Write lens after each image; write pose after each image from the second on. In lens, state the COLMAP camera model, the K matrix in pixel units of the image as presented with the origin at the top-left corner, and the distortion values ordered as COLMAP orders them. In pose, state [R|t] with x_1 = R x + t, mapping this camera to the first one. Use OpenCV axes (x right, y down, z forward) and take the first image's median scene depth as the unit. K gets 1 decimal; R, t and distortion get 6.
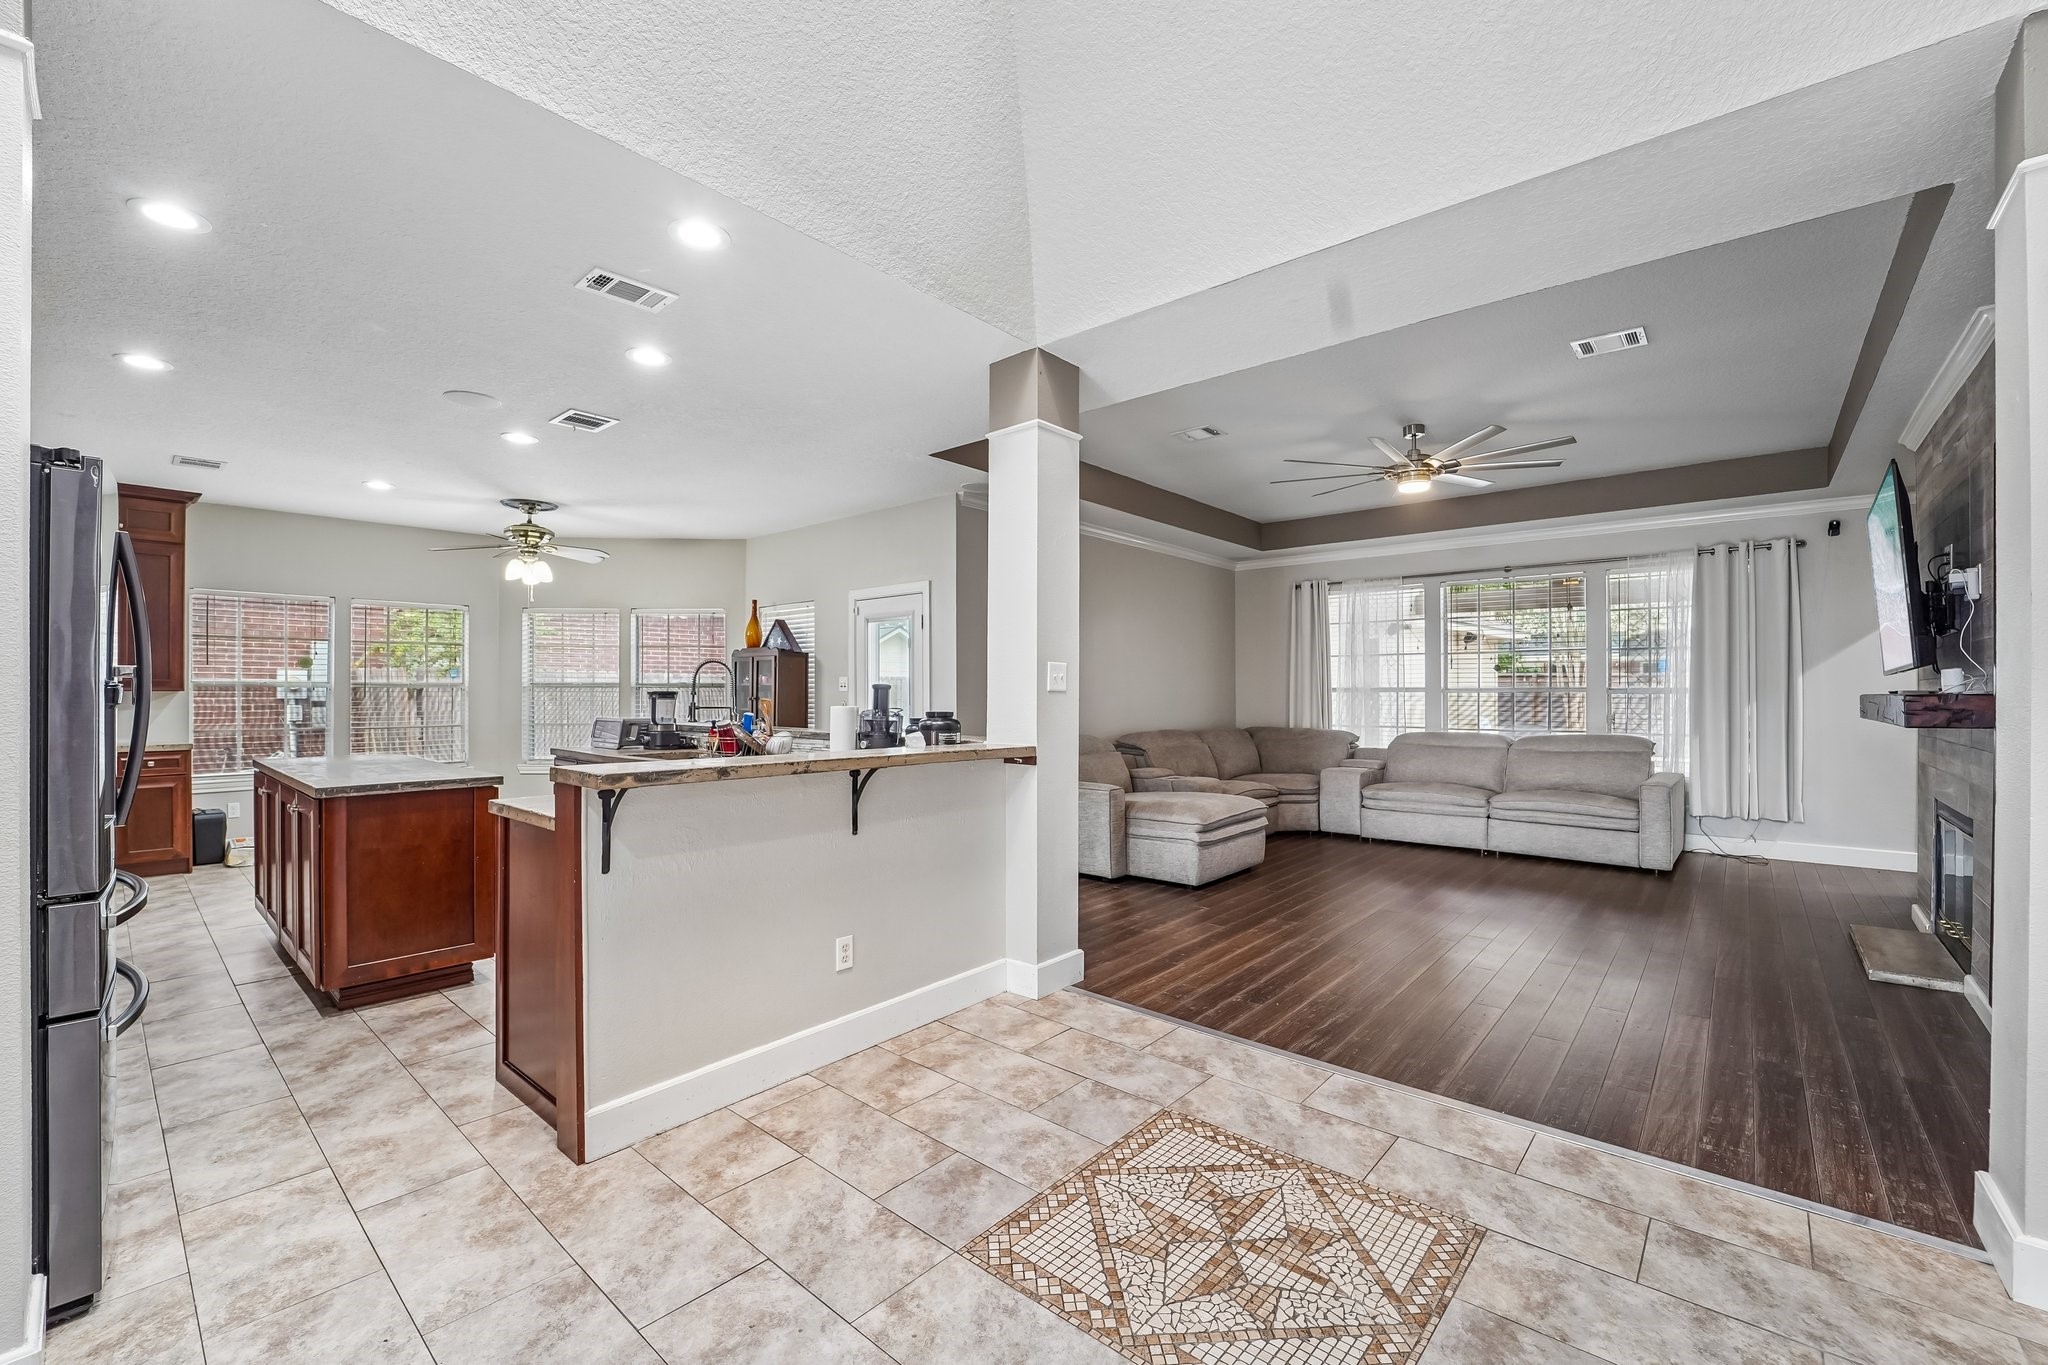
lens RADIAL K [[806.9, 0, 1042.6], [0, 806.9, 697.1], [0, 0, 1]] dist [-0.027442, -0.000041]
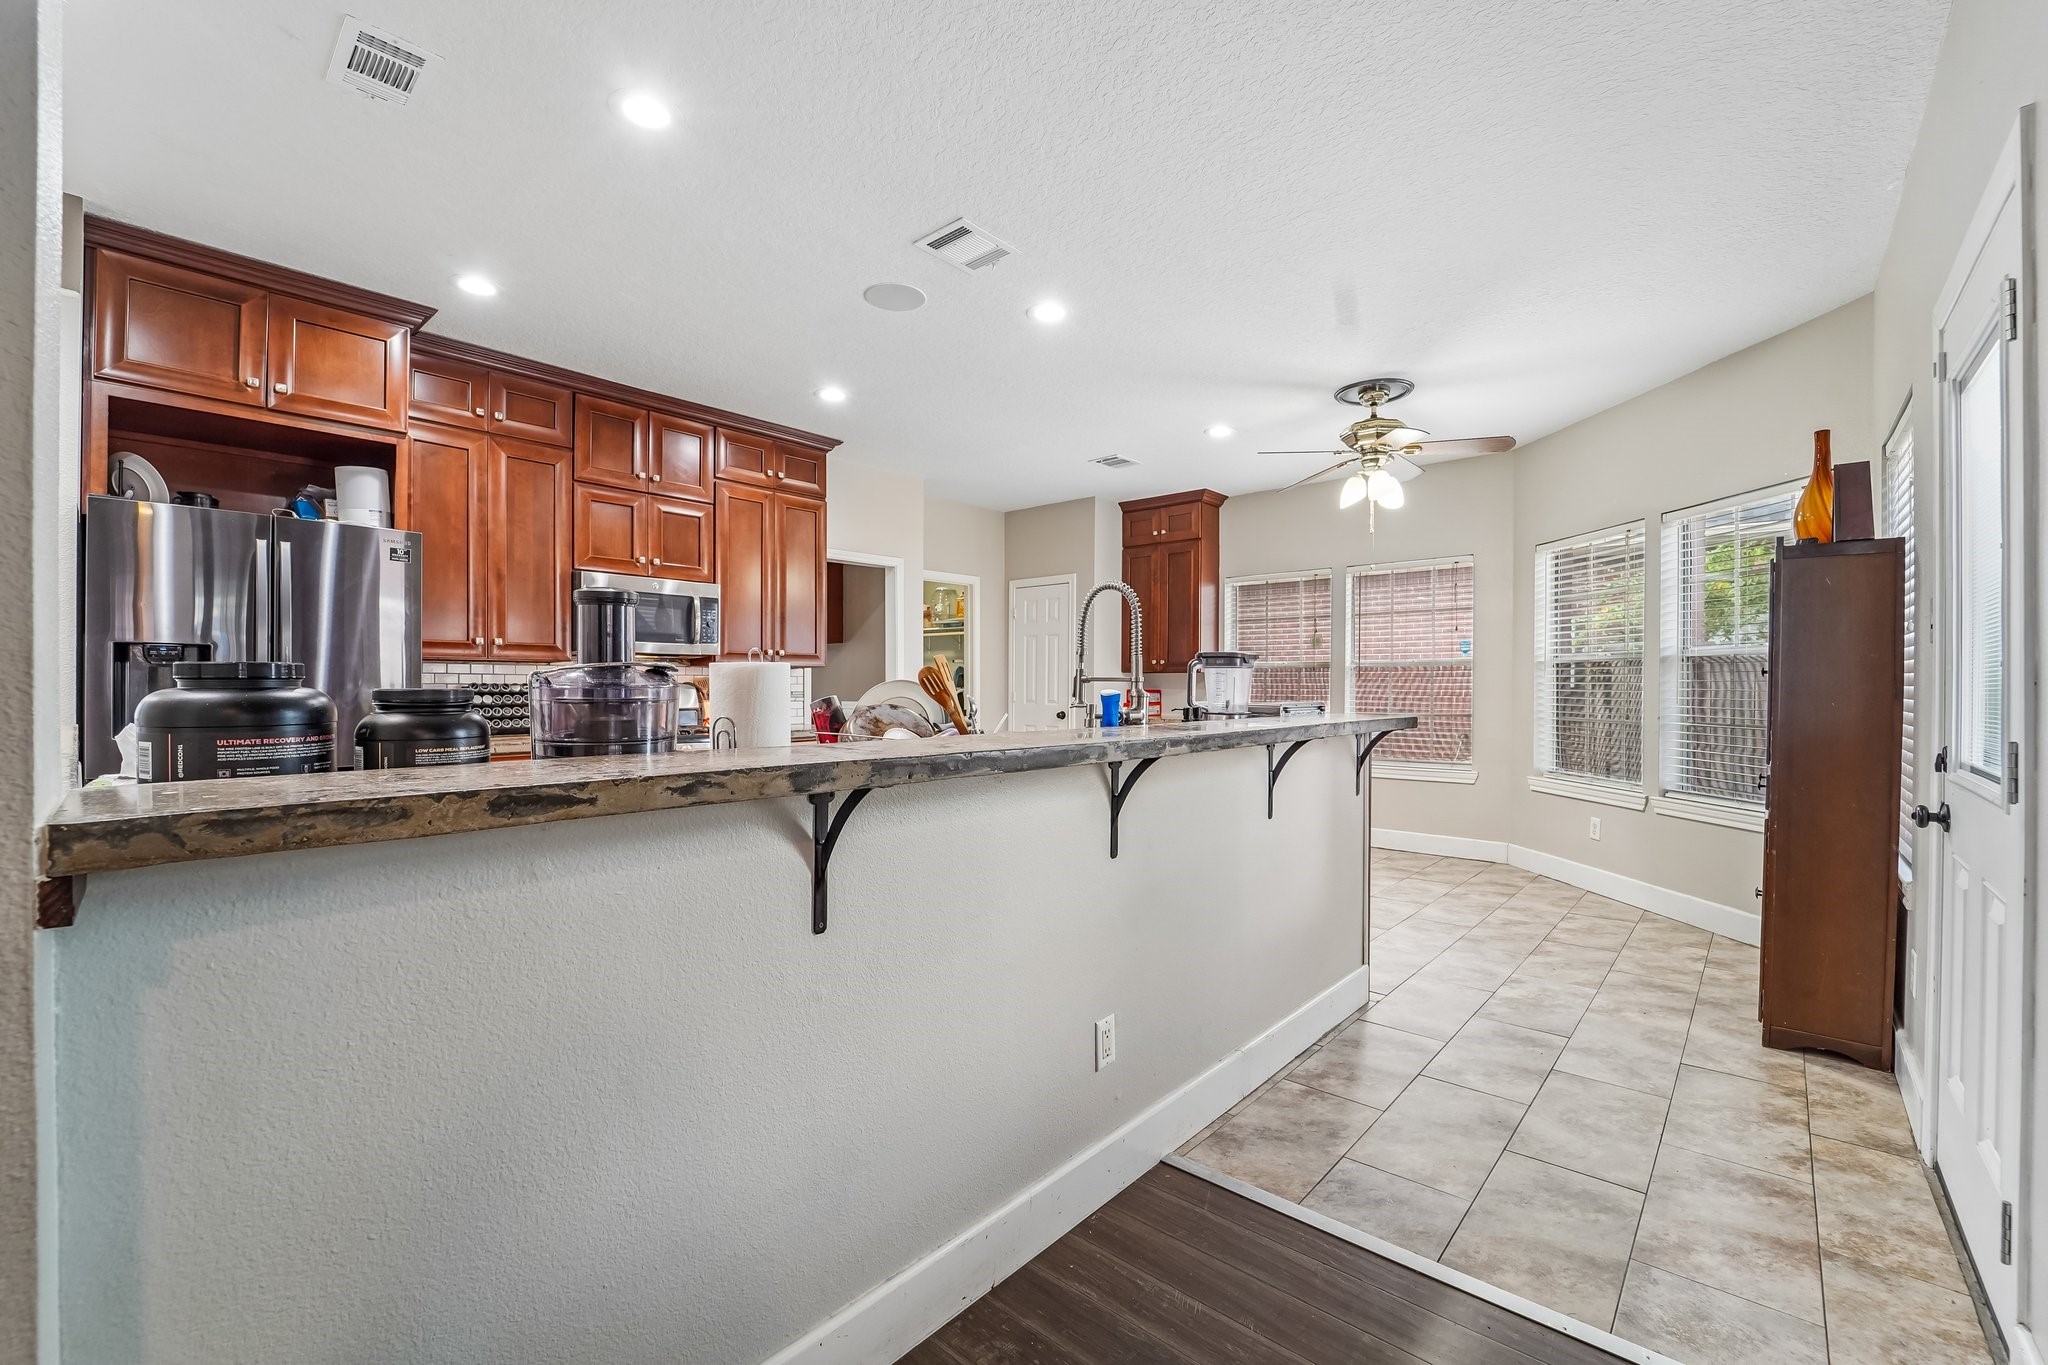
lens RADIAL K [[848.2, 0, 1039.7], [0, 848.2, 683.4], [0, 0, 1]] dist [-0.024256, 0.001807]
pose [[-0.008857, -0.002688, -0.999957, 0.087871], [-0.008709, 0.999959, -0.002610, 0.014055], [0.999923, 0.008685, -0.008880, 0.780650]]
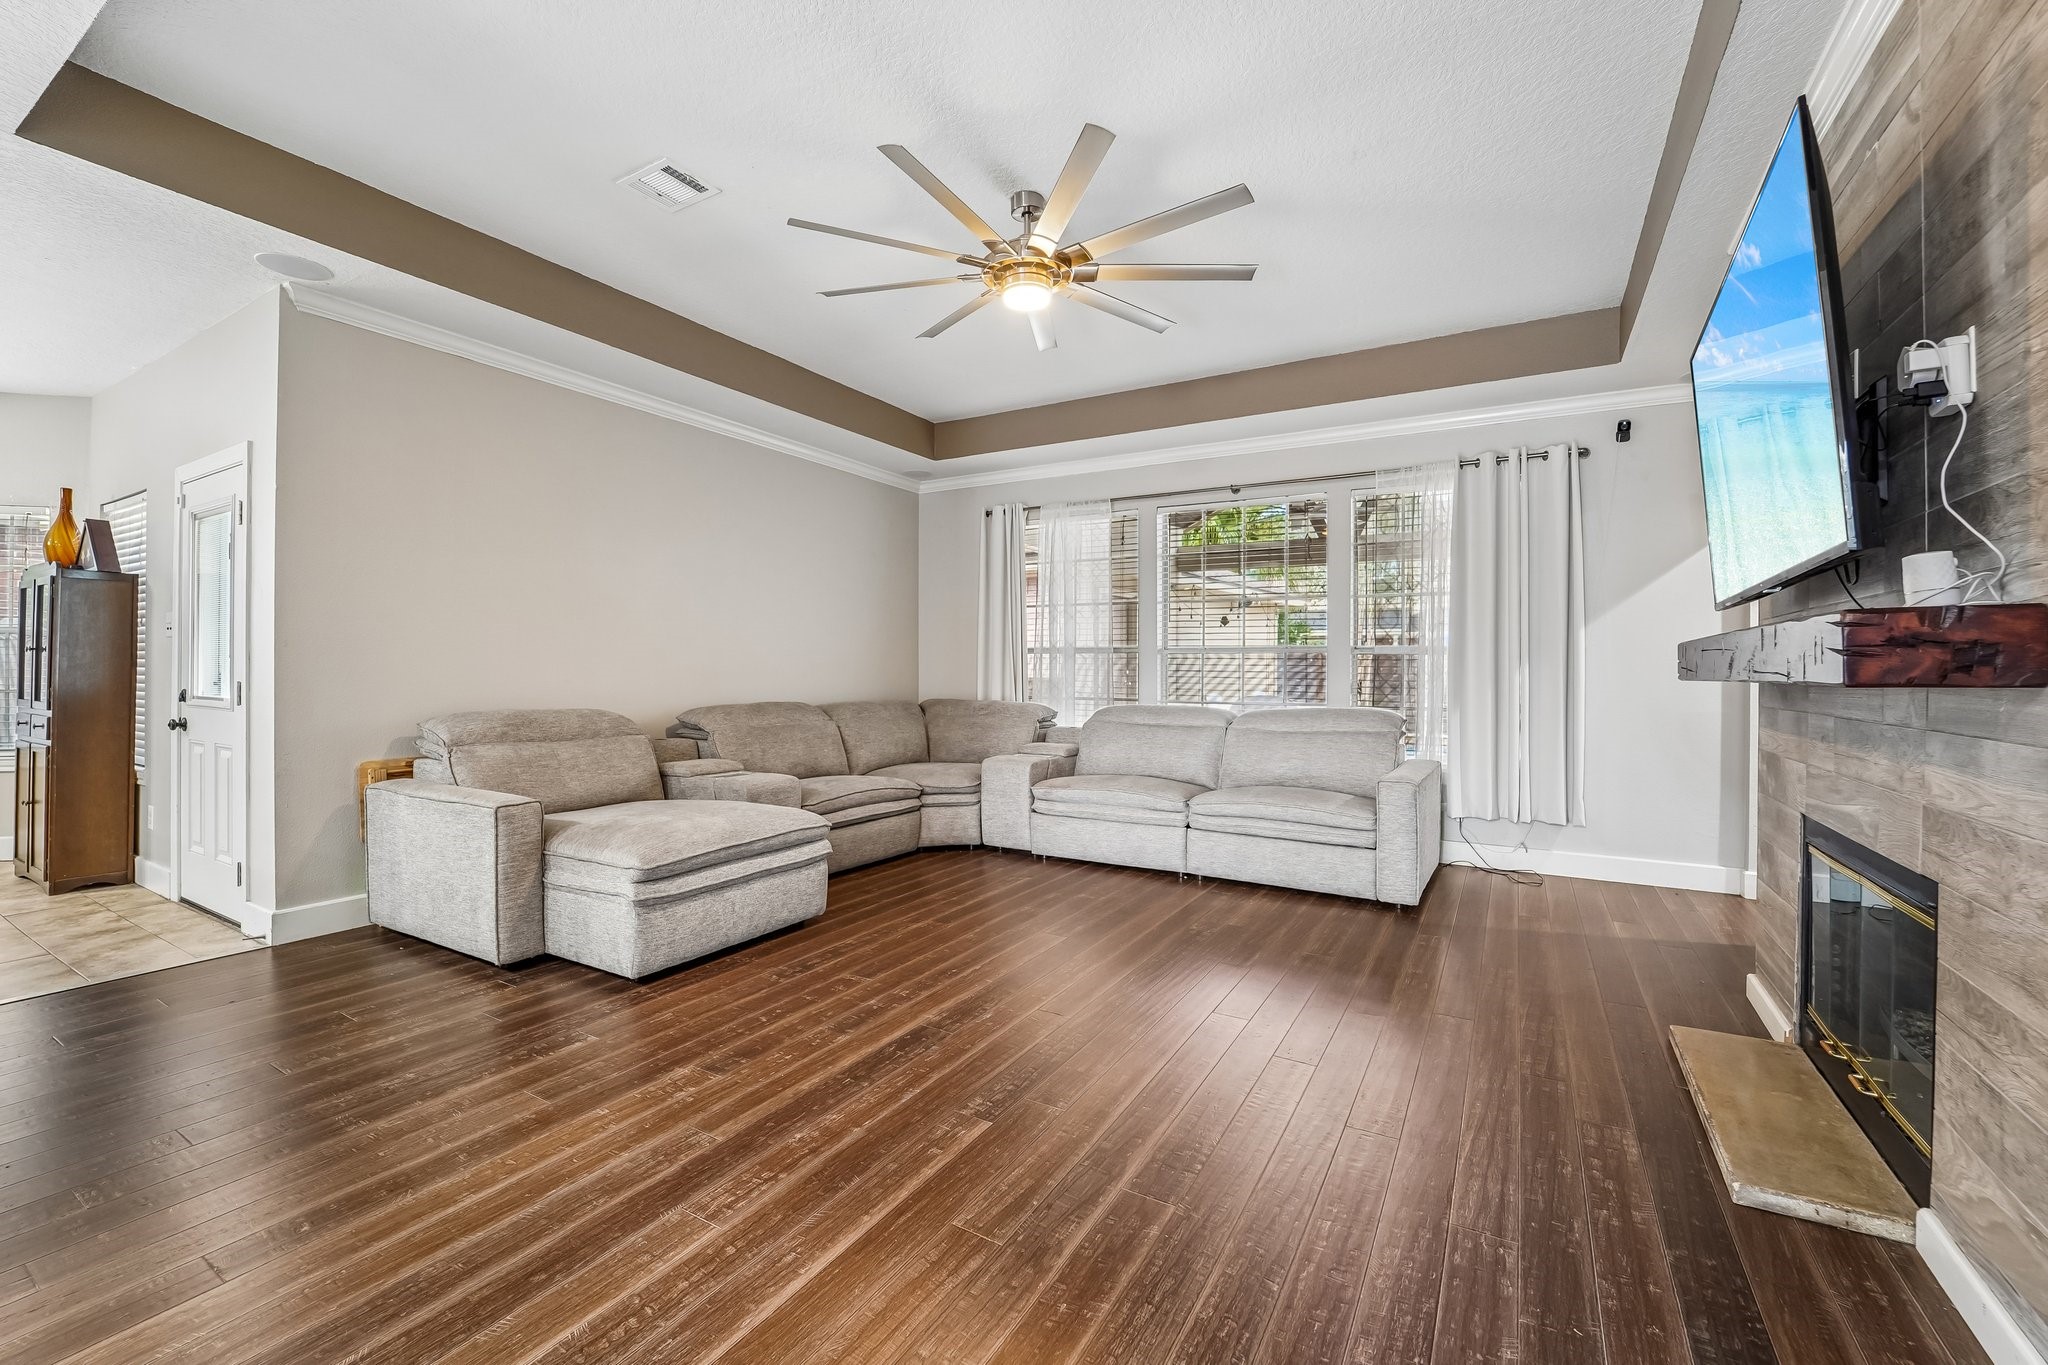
lens RADIAL K [[848.2, 0, 1016.4], [0, 848.2, 672.5], [0, 0, 1]] dist [-0.024256, 0.001807]
pose [[0.982232, 0.006059, 0.187573, 0.300423], [-0.006228, 0.999981, 0.000311, 0.017650], [-0.187567, -0.001474, 0.982251, 0.332177]]
